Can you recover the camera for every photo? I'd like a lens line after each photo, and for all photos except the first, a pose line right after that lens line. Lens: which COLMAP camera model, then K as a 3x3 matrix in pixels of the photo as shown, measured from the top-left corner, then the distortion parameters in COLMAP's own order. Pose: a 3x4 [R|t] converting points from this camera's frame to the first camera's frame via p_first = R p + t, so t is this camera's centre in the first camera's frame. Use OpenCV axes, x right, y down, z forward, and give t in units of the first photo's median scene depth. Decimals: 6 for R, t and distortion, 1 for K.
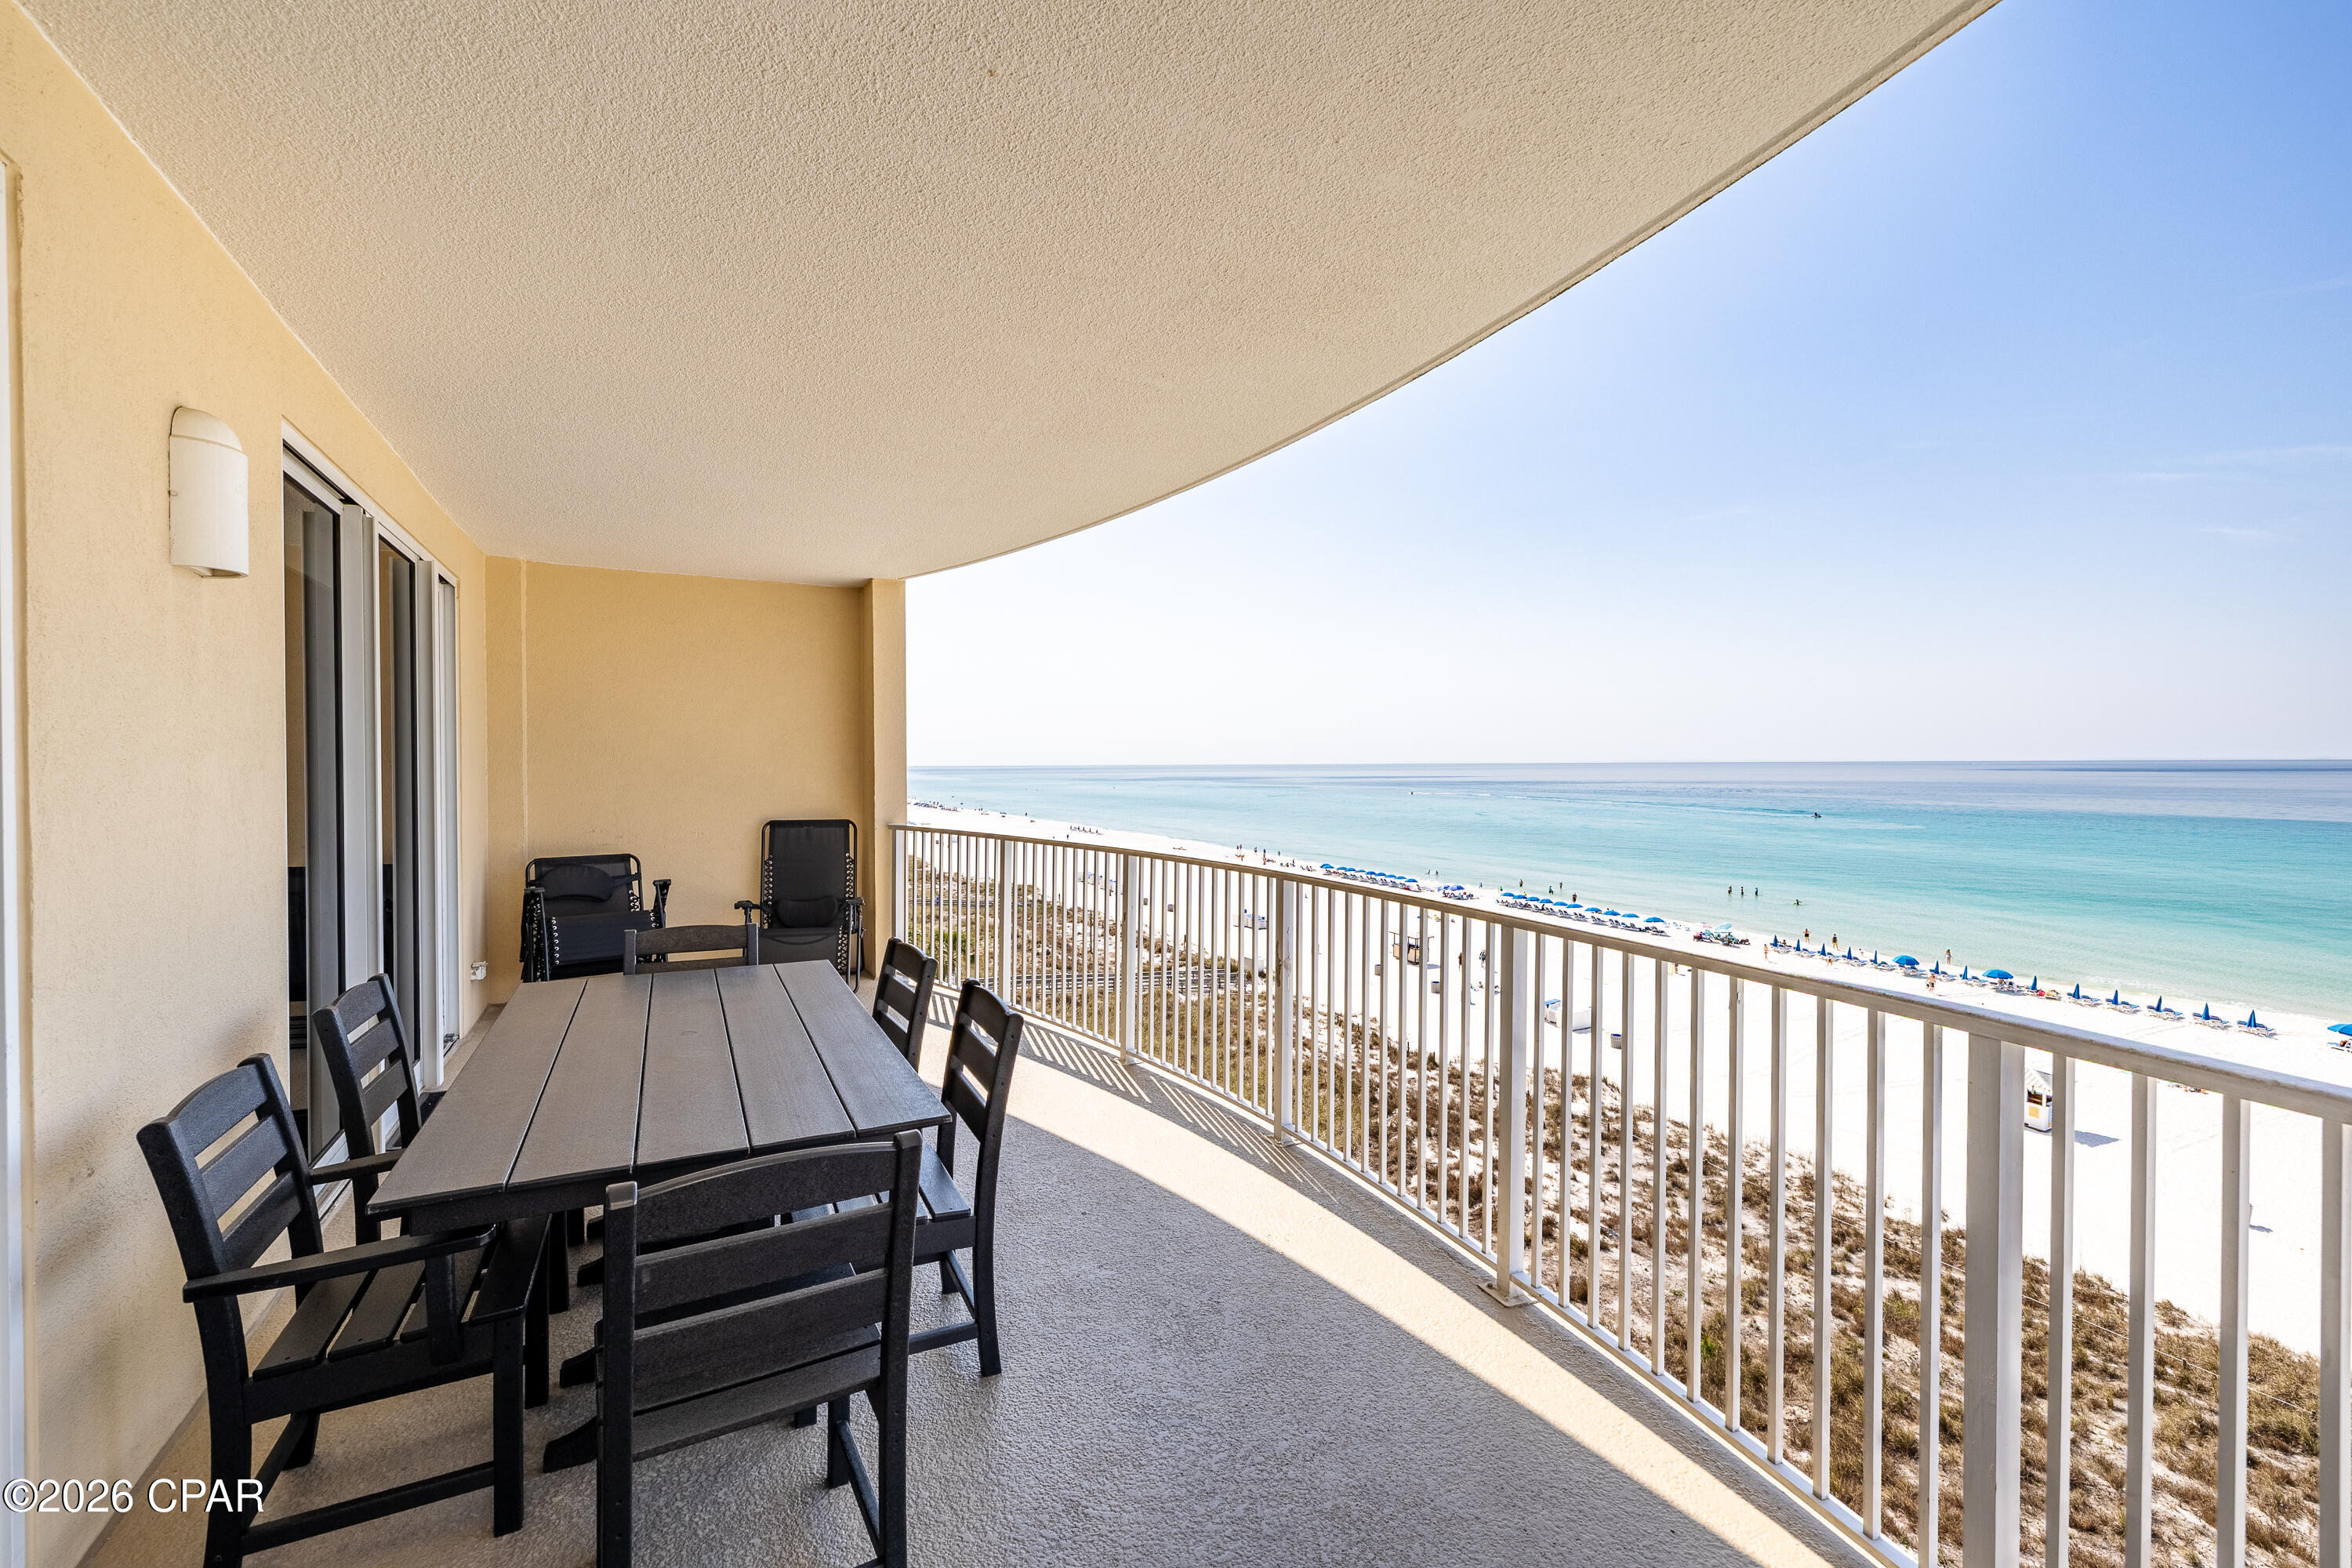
lens RADIAL K [[983.3, 0, 1171.1], [0, 983.3, 780.7], [0, 0, 1]] dist [0.000843, 0.000211]
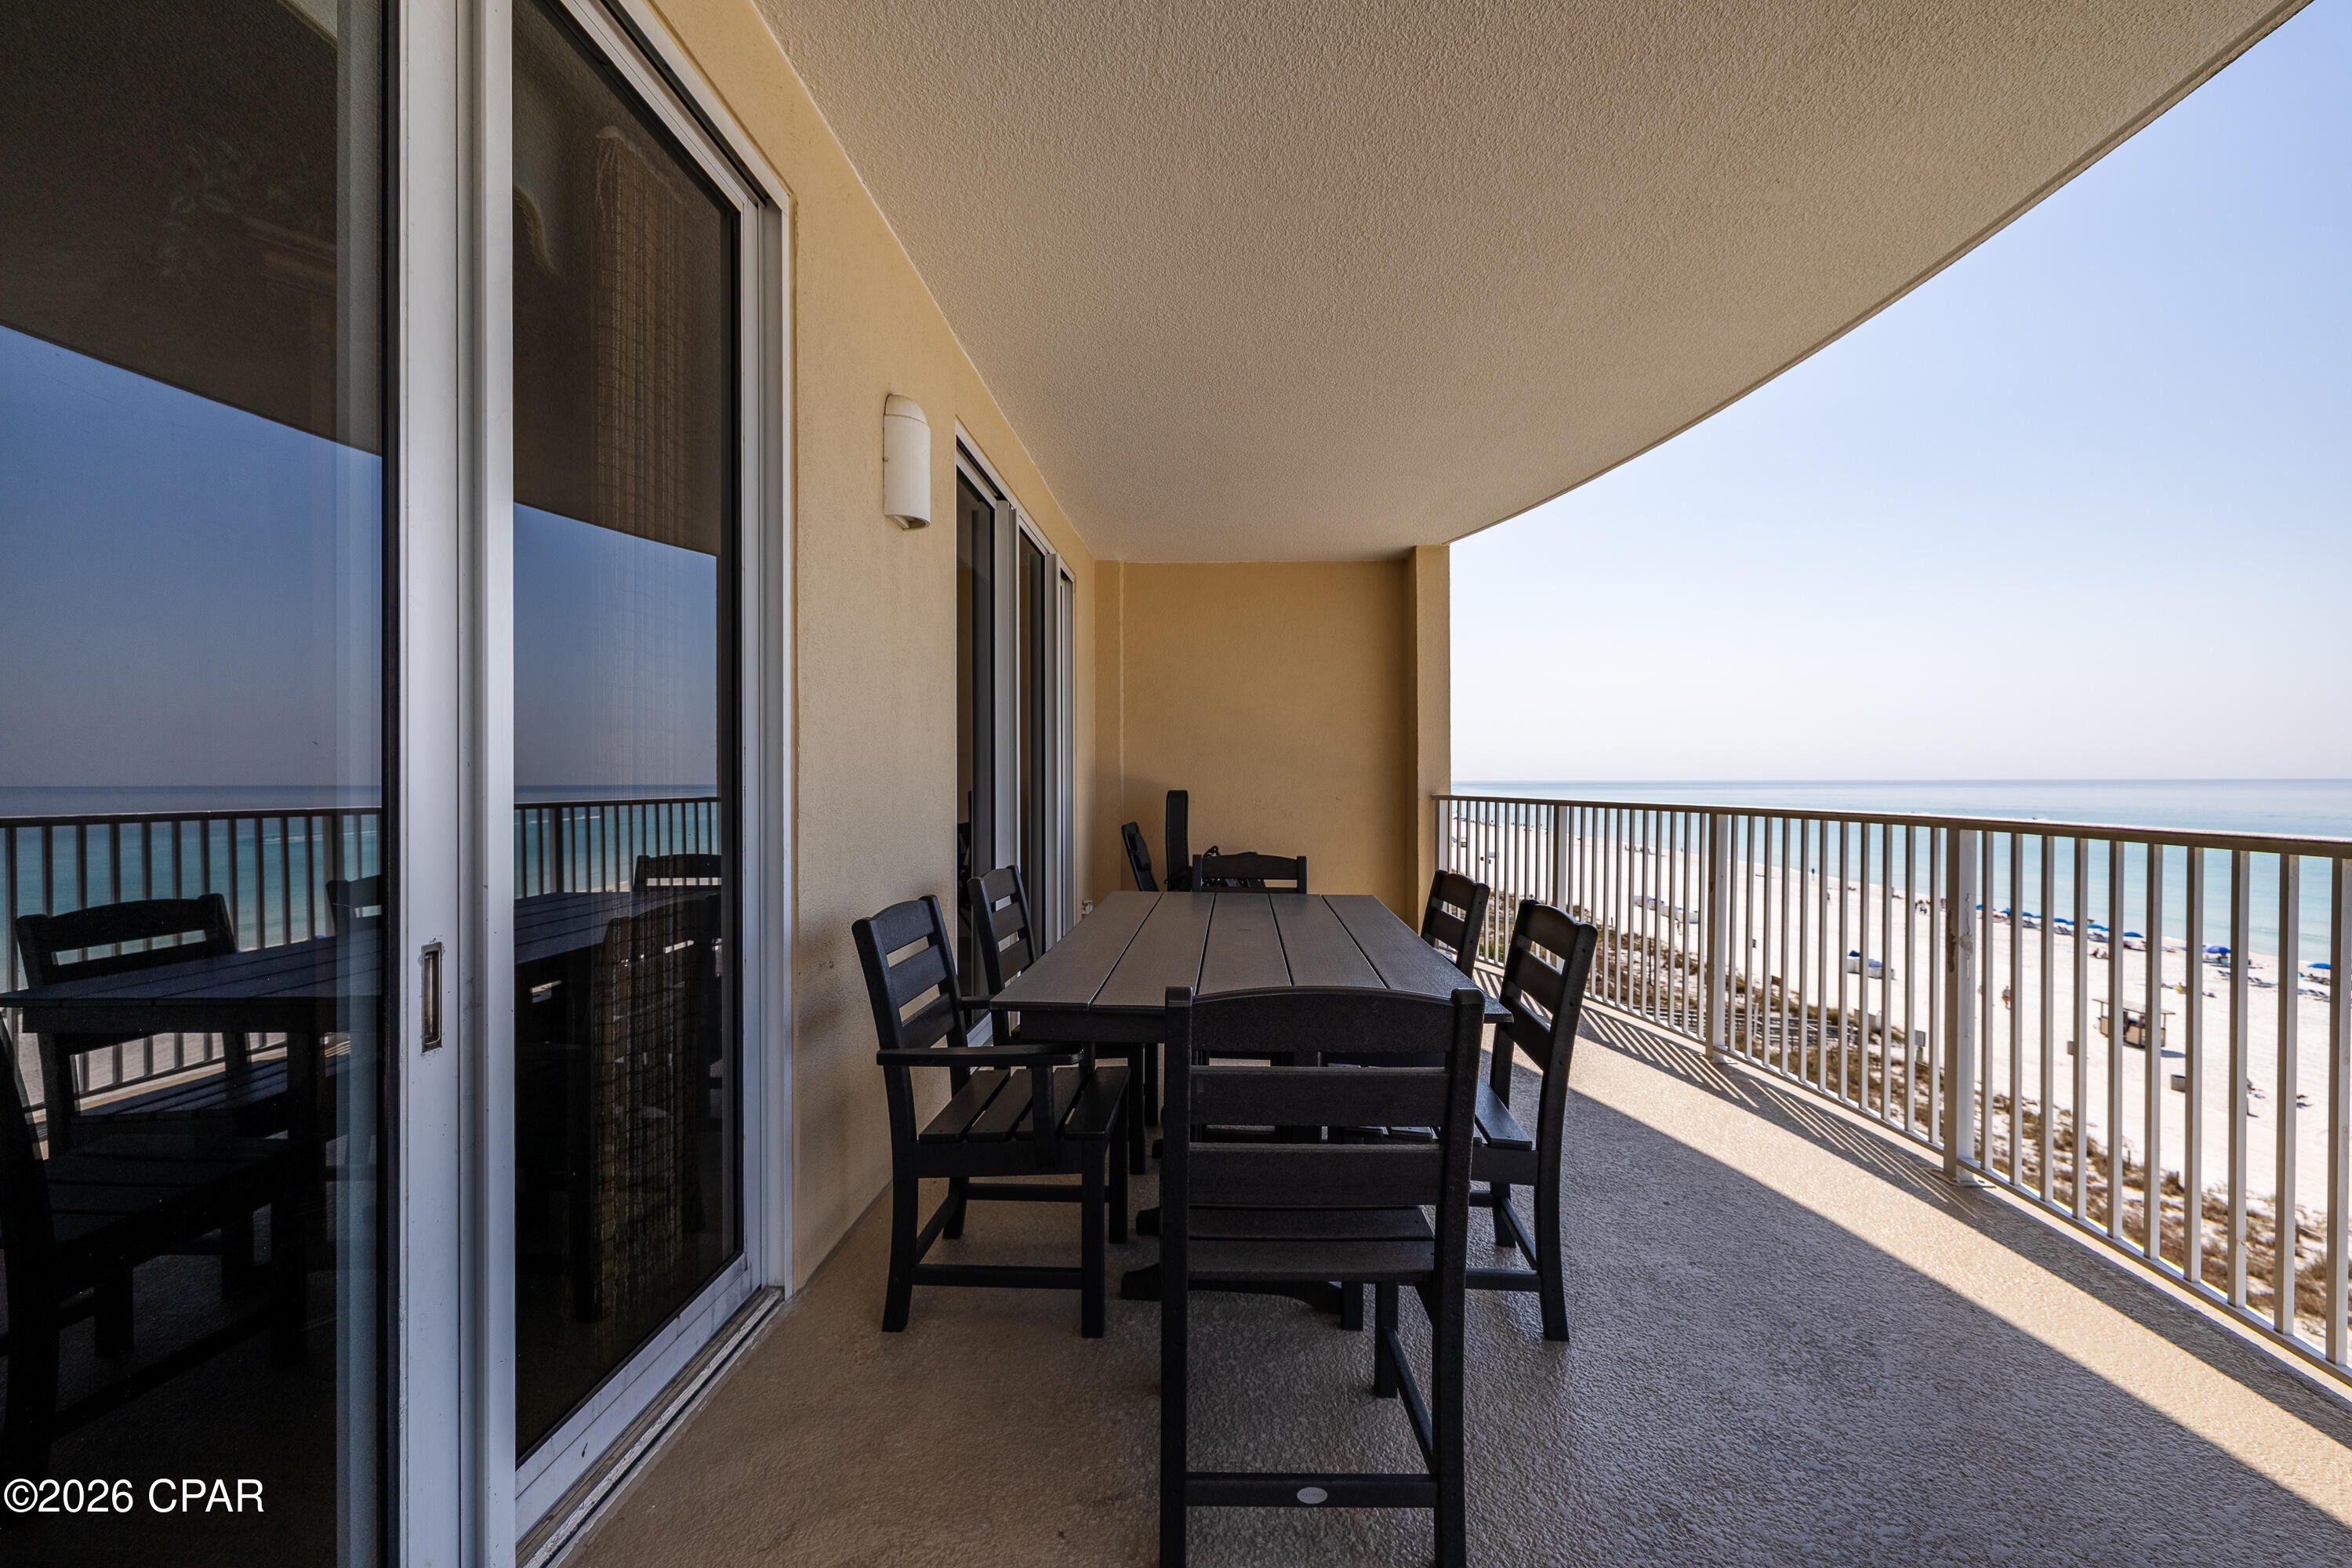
lens RADIAL K [[983.3, 0, 1171.1], [0, 983.3, 780.7], [0, 0, 1]] dist [0.000843, 0.000211]
pose [[0.859843, 0.000498, -0.510558, -0.033004], [-0.004813, 0.999963, -0.007131, 0.120173], [0.510536, 0.008589, 0.859814, 0.079598]]
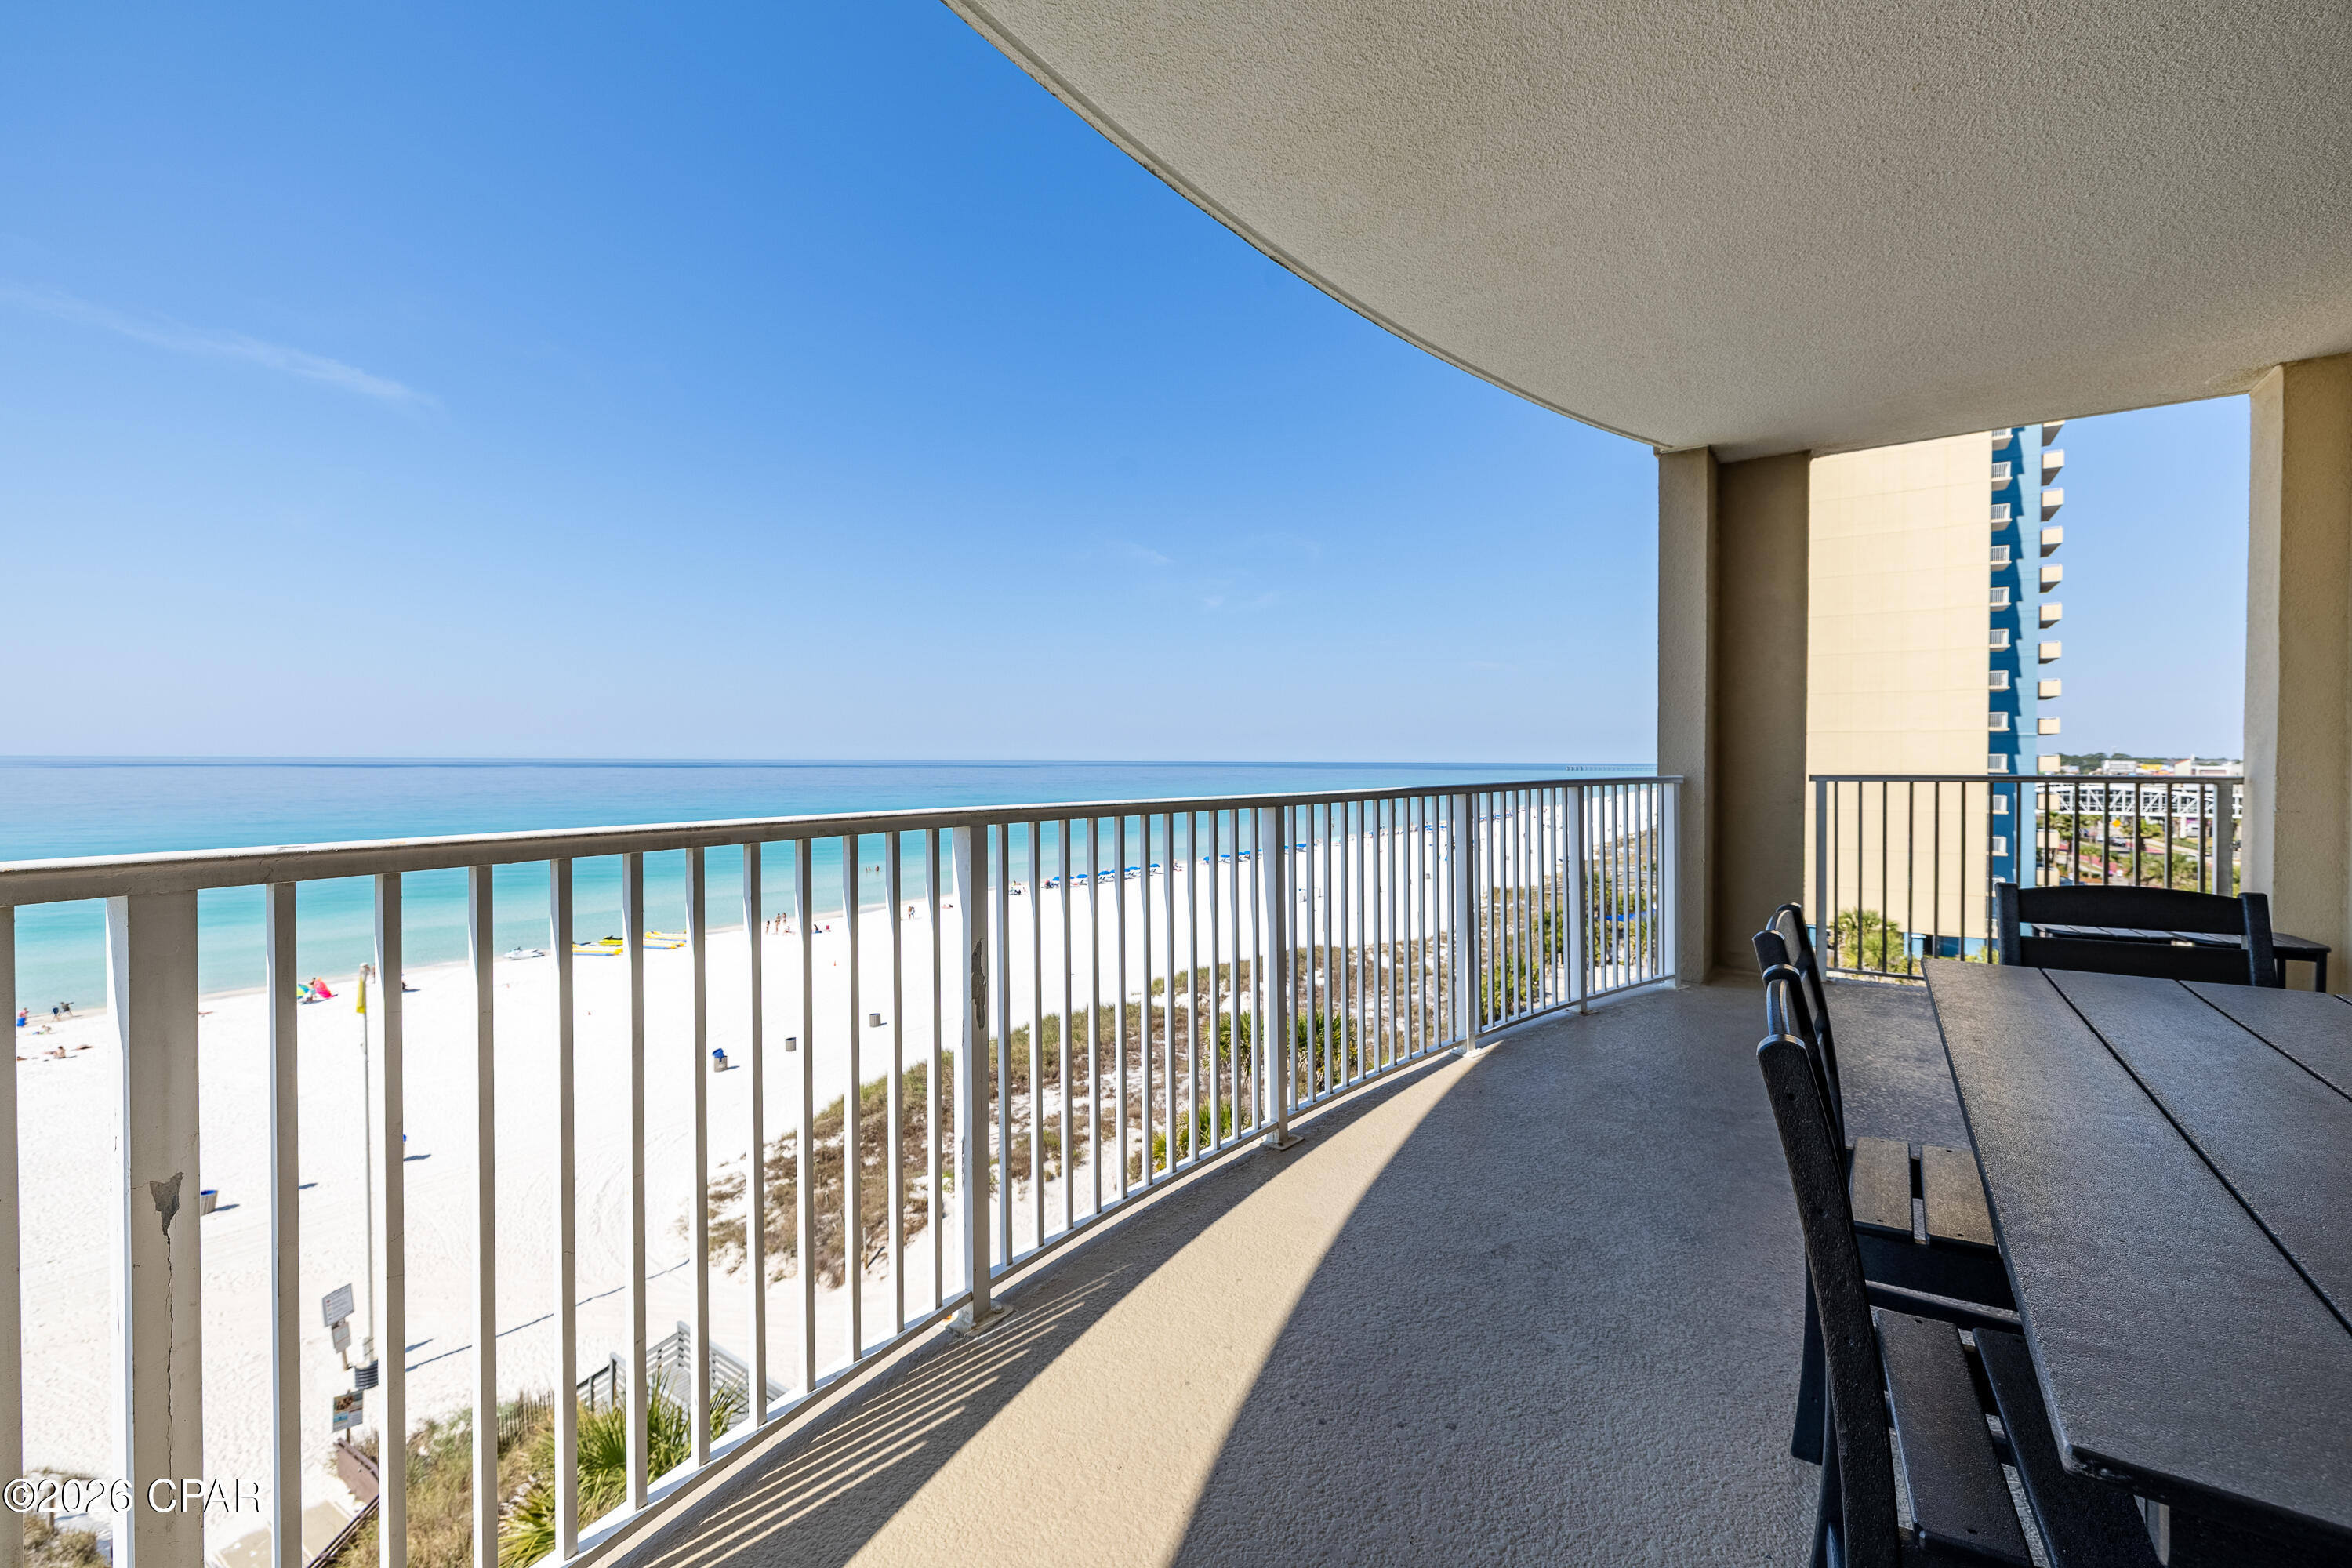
lens RADIAL K [[983.3, 0, 1171.1], [0, 983.3, 780.7], [0, 0, 1]] dist [0.000843, 0.000211]
pose [[-0.462554, -0.013572, 0.886487, -0.689737], [0.011352, 0.999710, 0.021229, 0.105890], [-0.886519, 0.019882, -0.462266, 1.937340]]
